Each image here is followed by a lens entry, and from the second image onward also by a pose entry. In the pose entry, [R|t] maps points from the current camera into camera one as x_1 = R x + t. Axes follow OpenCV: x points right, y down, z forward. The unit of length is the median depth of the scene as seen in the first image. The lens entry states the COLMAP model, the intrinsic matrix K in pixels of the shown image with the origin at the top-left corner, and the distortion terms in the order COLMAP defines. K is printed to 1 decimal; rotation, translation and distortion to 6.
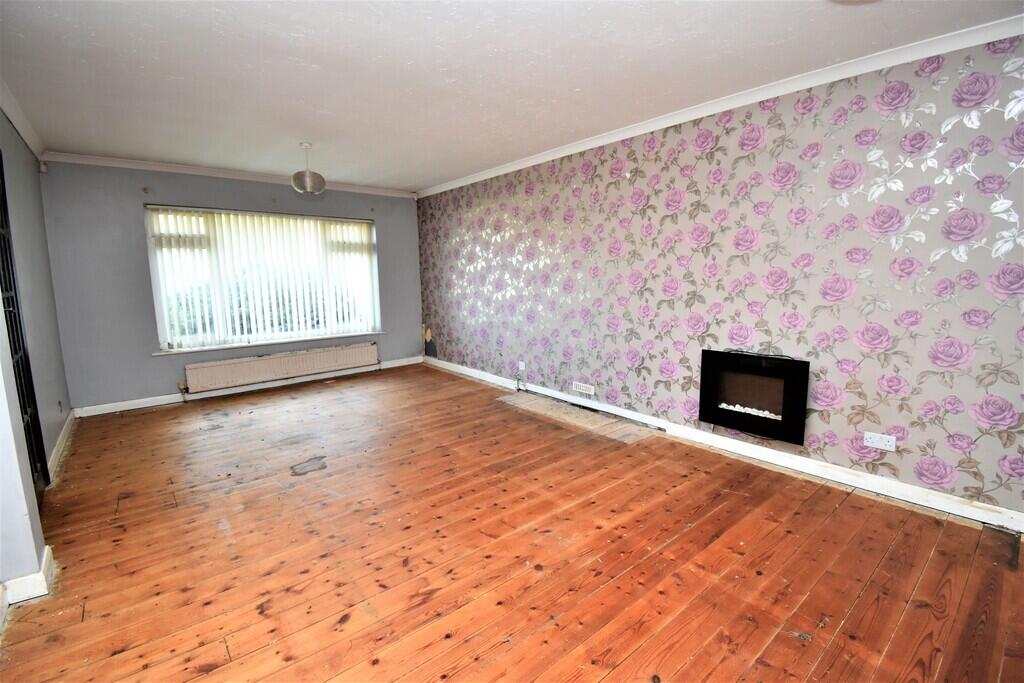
lens RADIAL K [[451.5, 0, 508.8], [0, 451.5, 337.9], [0, 0, 1]] dist [0.025435, -0.028972]
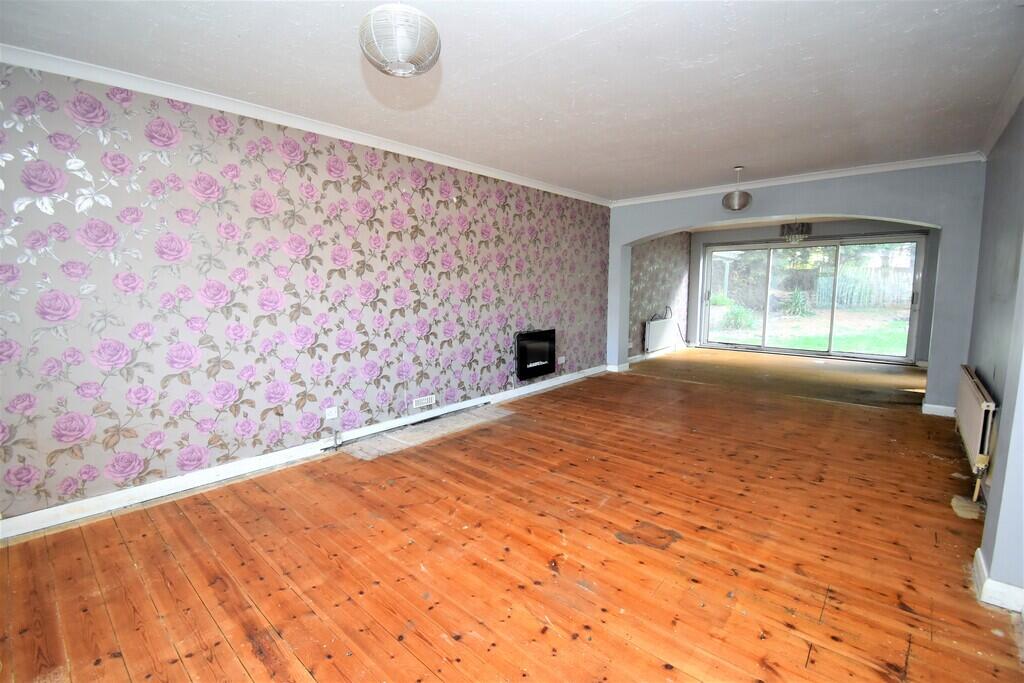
lens RADIAL K [[448.7, 0, 512.0], [0, 448.7, 341.5], [0, 0, 1]] dist [-0.038335, -0.000422]
pose [[-0.160814, -0.114154, 0.980361, -0.720949], [0.136913, 0.981106, 0.136699, -0.109892], [-0.977442, 0.156208, -0.142146, 0.845626]]
